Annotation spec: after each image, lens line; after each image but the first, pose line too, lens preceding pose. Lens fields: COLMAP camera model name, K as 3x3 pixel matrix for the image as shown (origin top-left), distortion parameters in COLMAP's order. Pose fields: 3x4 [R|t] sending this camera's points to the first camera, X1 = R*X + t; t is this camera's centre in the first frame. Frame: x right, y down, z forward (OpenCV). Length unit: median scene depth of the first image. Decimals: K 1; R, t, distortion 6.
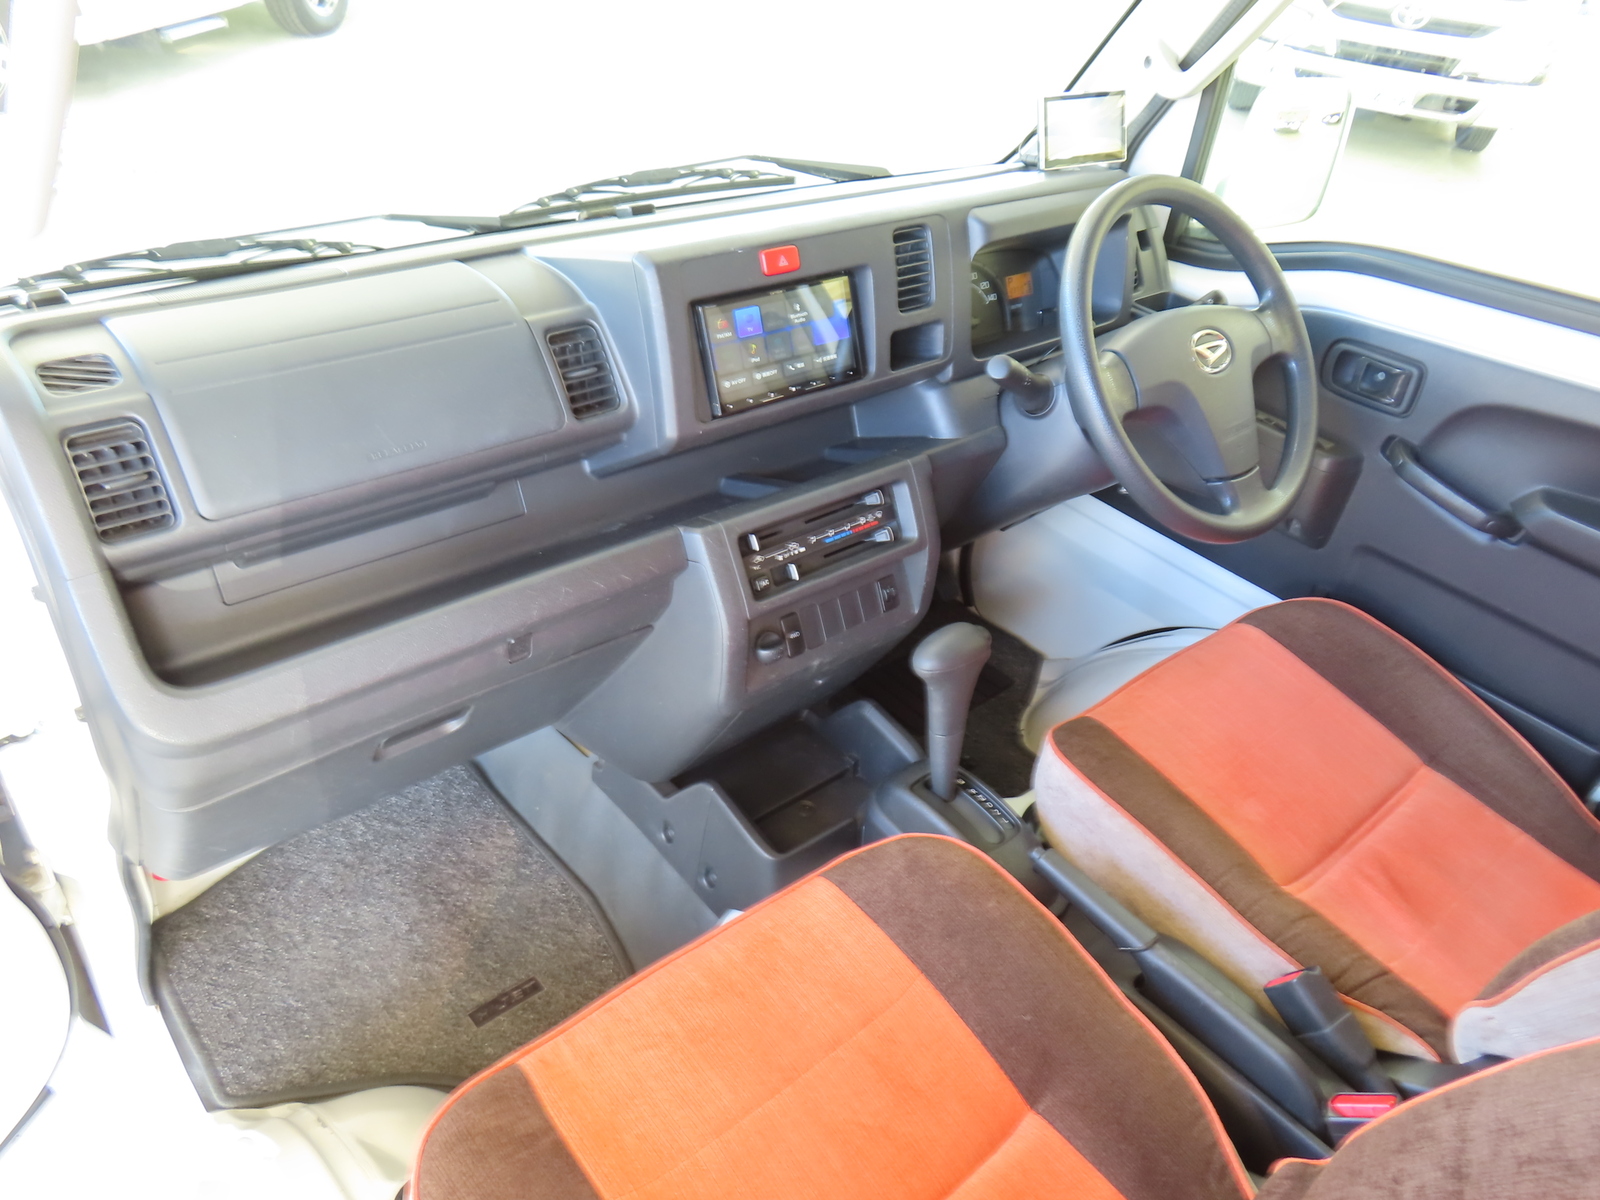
lens RADIAL K [[1150.0, 0, 791.1], [0, 1150.0, 612.8], [0, 0, 1]] dist [-0.015067, 0.002649]
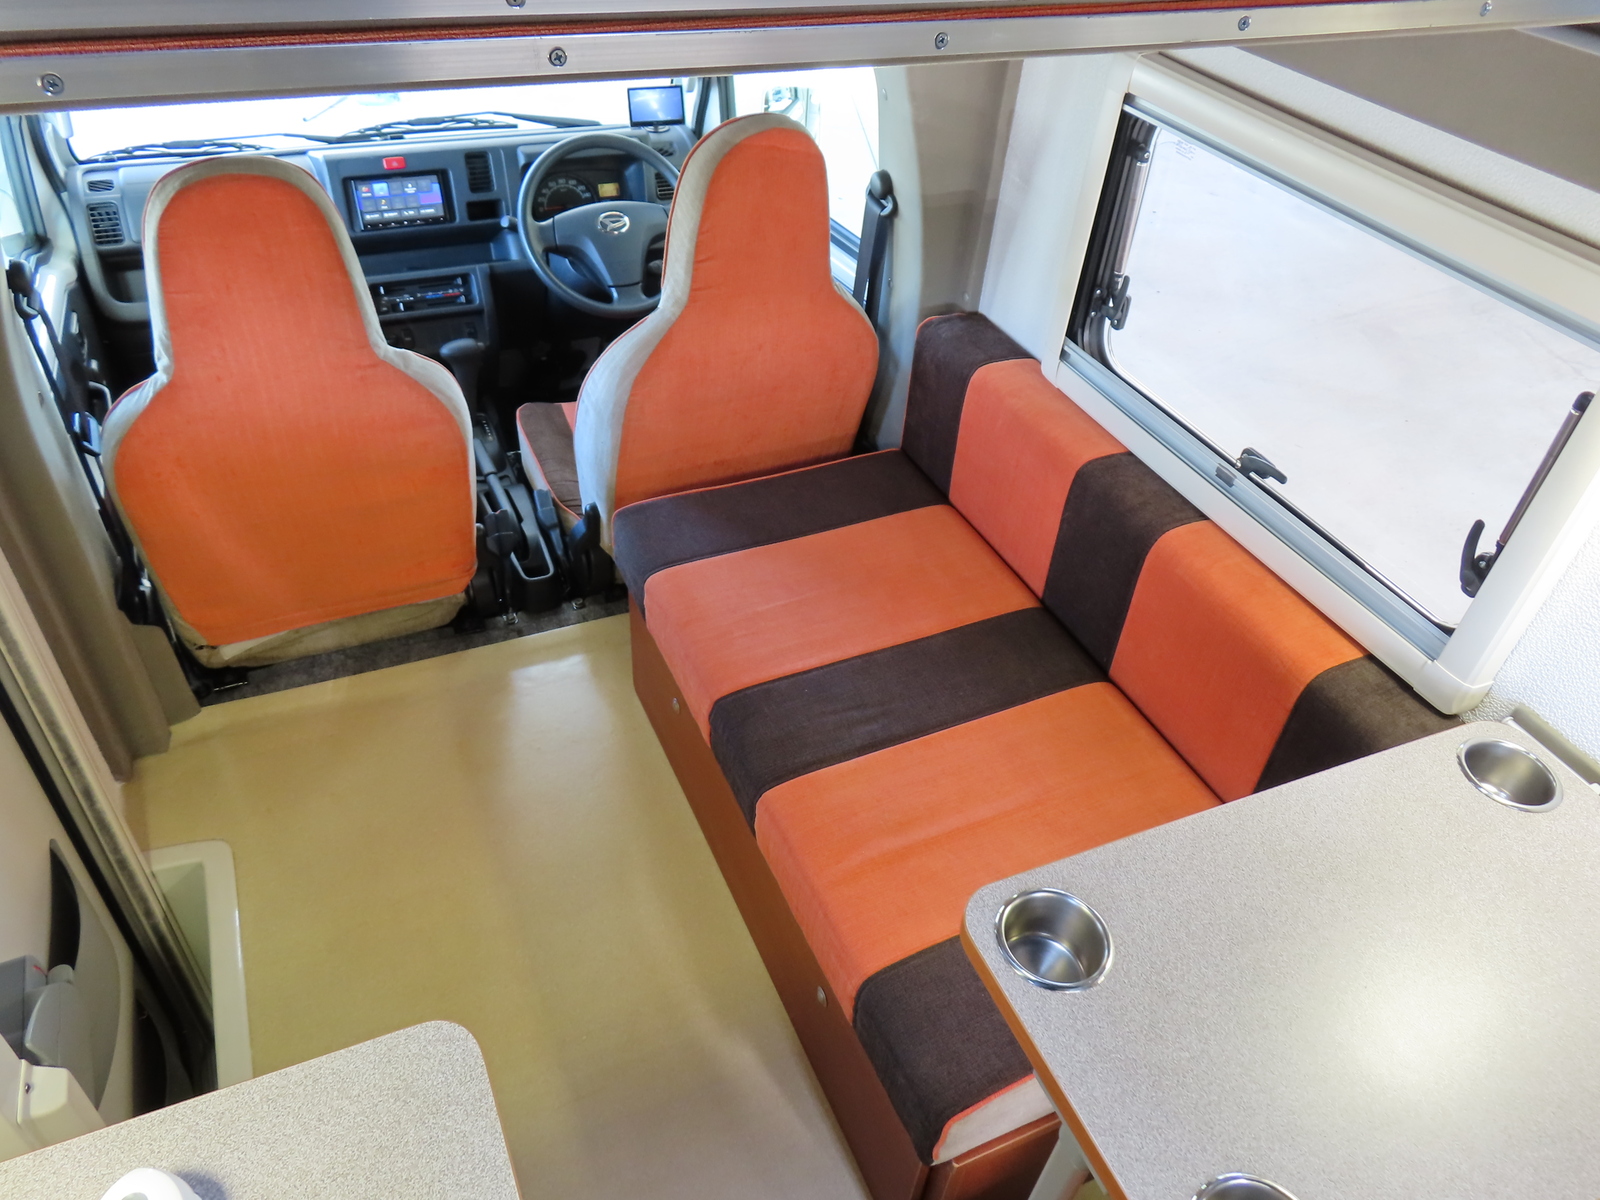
lens RADIAL K [[1150.0, 0, 794.1], [0, 1150.0, 605.3], [0, 0, 1]] dist [-0.015067, 0.002649]
pose [[0.959806, 0.152778, -0.235436, 1.368985], [-0.140622, 0.987747, 0.067689, 0.284022], [0.242893, -0.031861, 0.969530, -1.006672]]
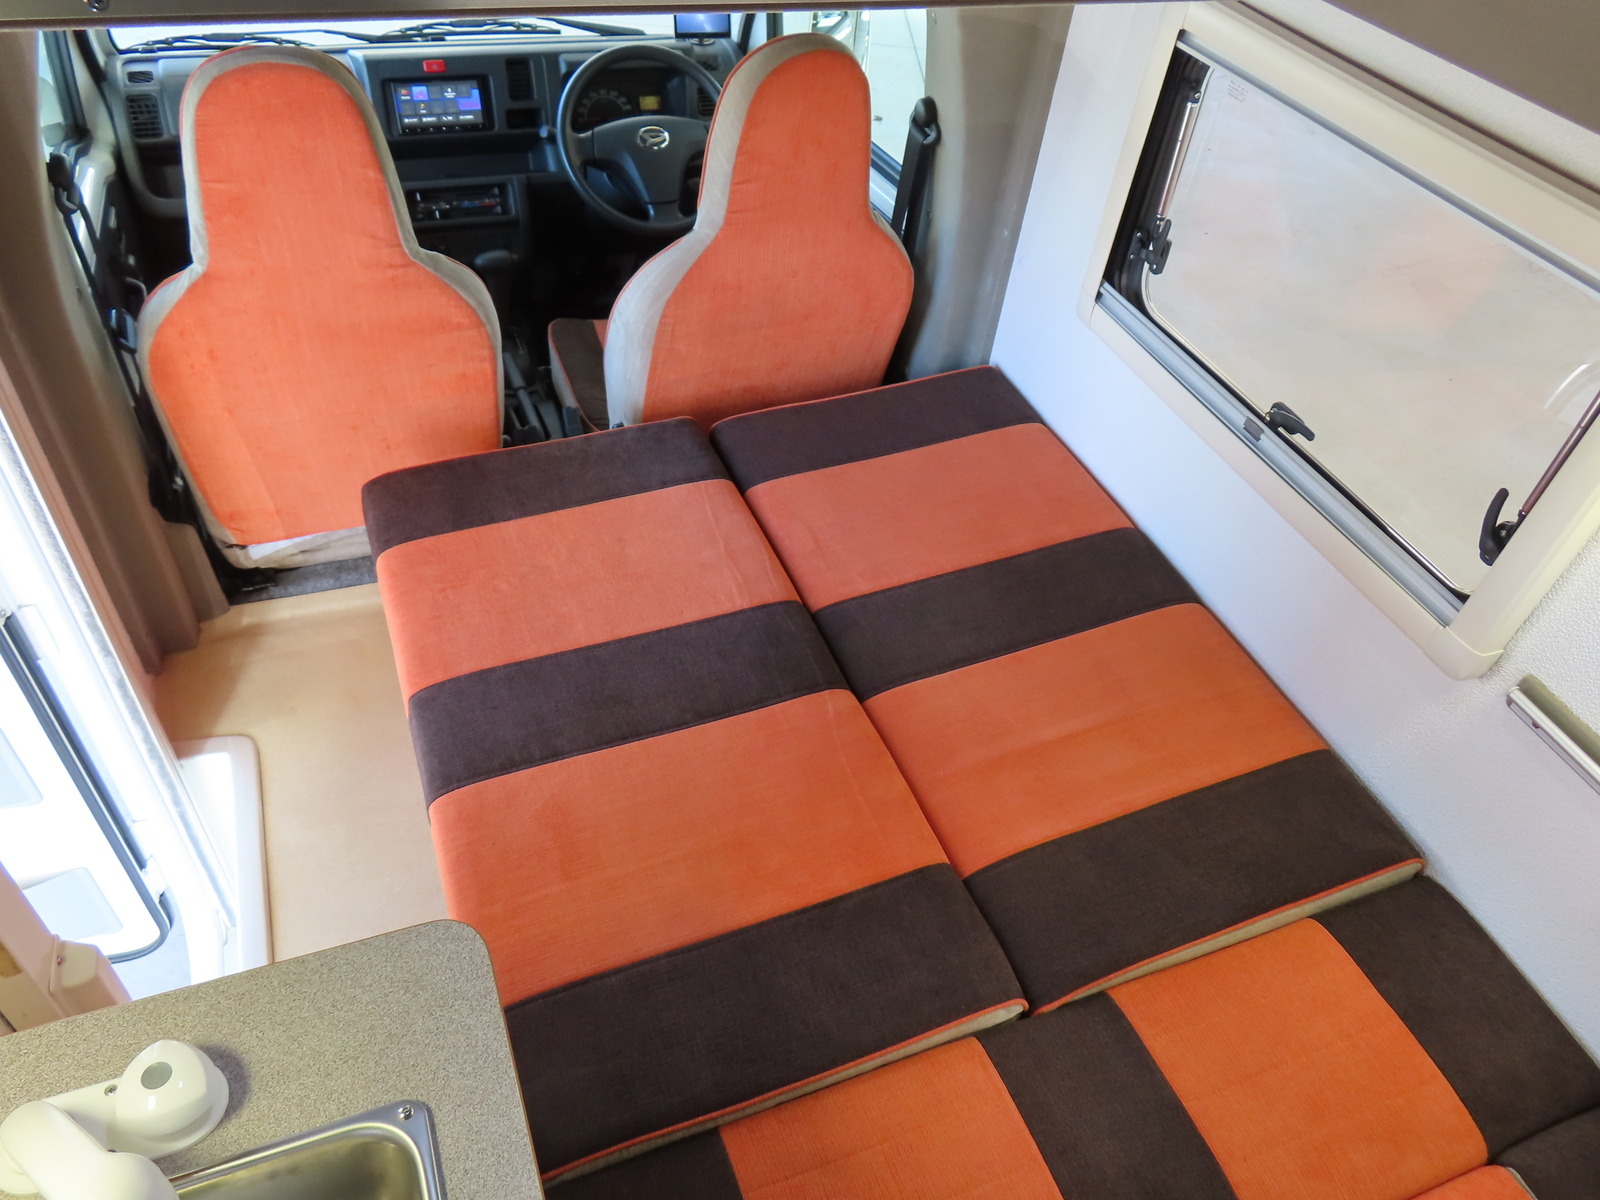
lens RADIAL K [[1150.0, 0, 794.8], [0, 1150.0, 606.6], [0, 0, 1]] dist [-0.015067, 0.002649]
pose [[0.945234, 0.218914, -0.242093, 1.380330], [-0.190209, 0.972212, 0.136475, 0.272168], [0.265242, -0.082952, 0.960607, -1.022605]]
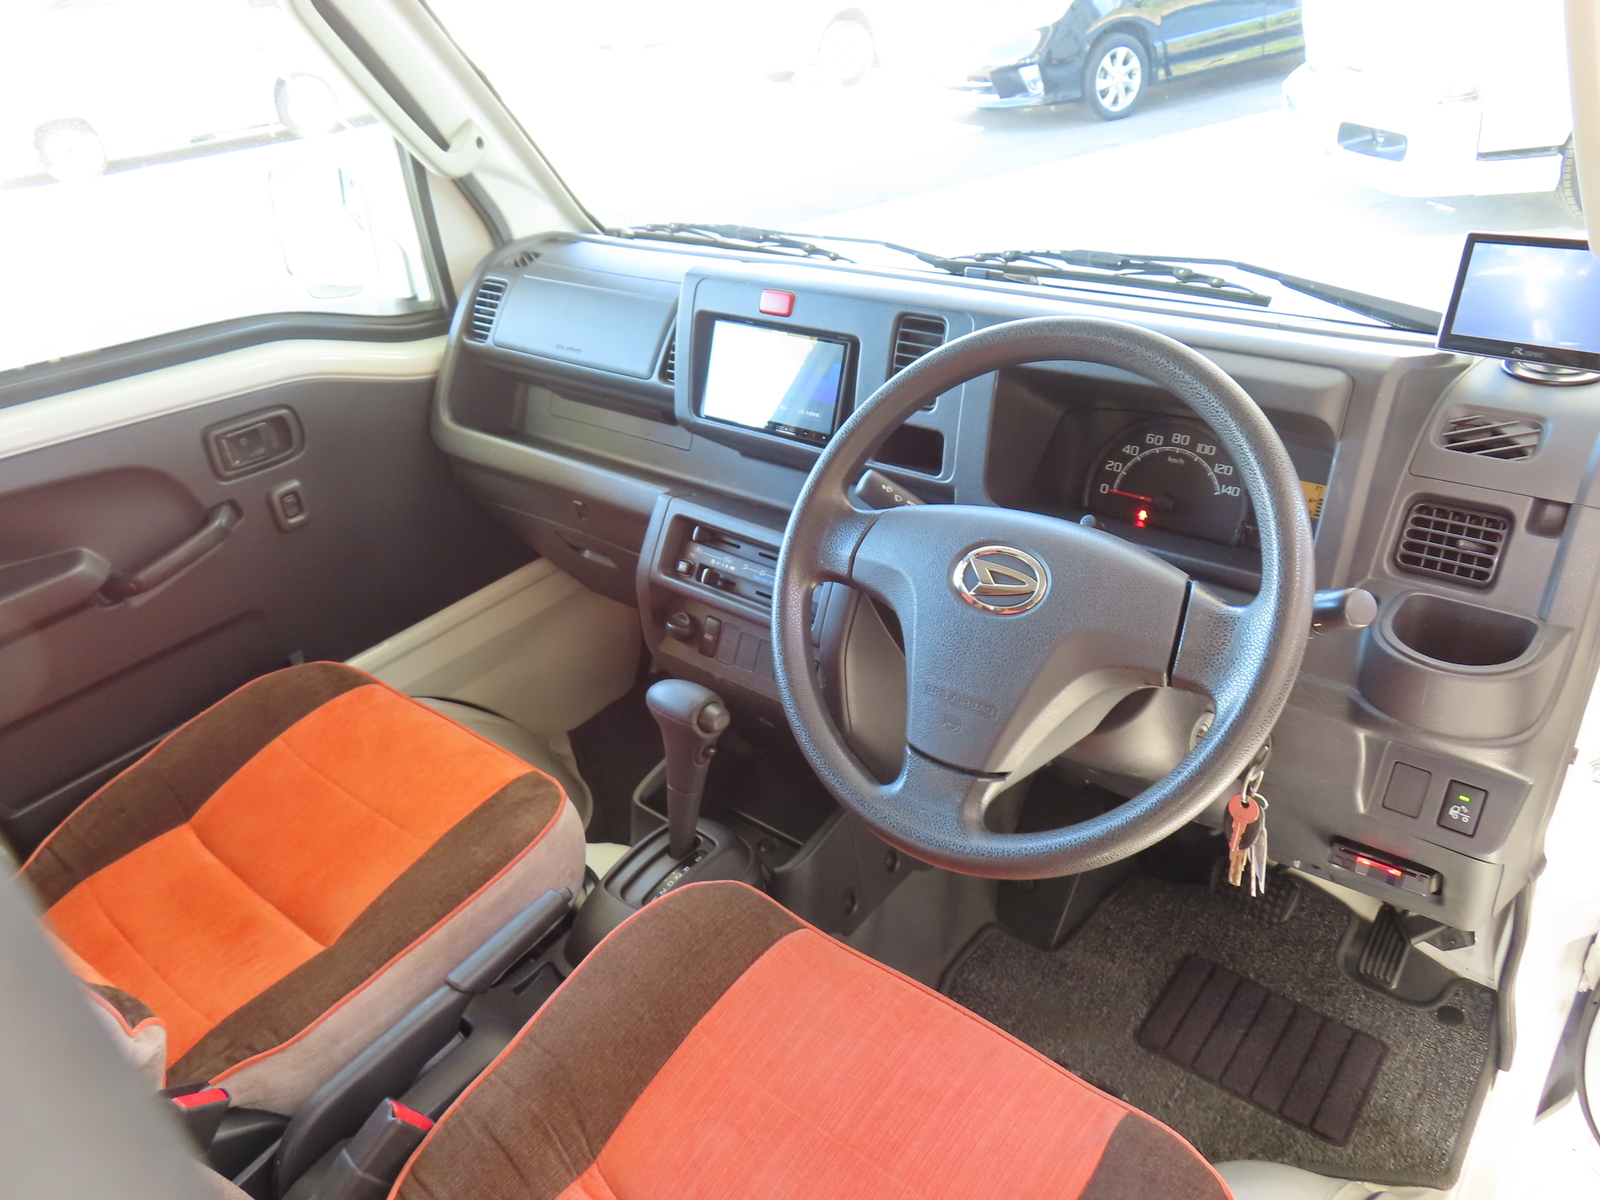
lens RADIAL K [[1150.0, 0, 800.6], [0, 1150.0, 598.7], [0, 0, 1]] dist [-0.015067, 0.002649]
pose [[0.140906, 0.402372, -0.904568, 1.033057], [-0.481423, 0.826230, 0.292534, -0.388364], [0.865088, 0.394260, 0.310132, 0.761843]]
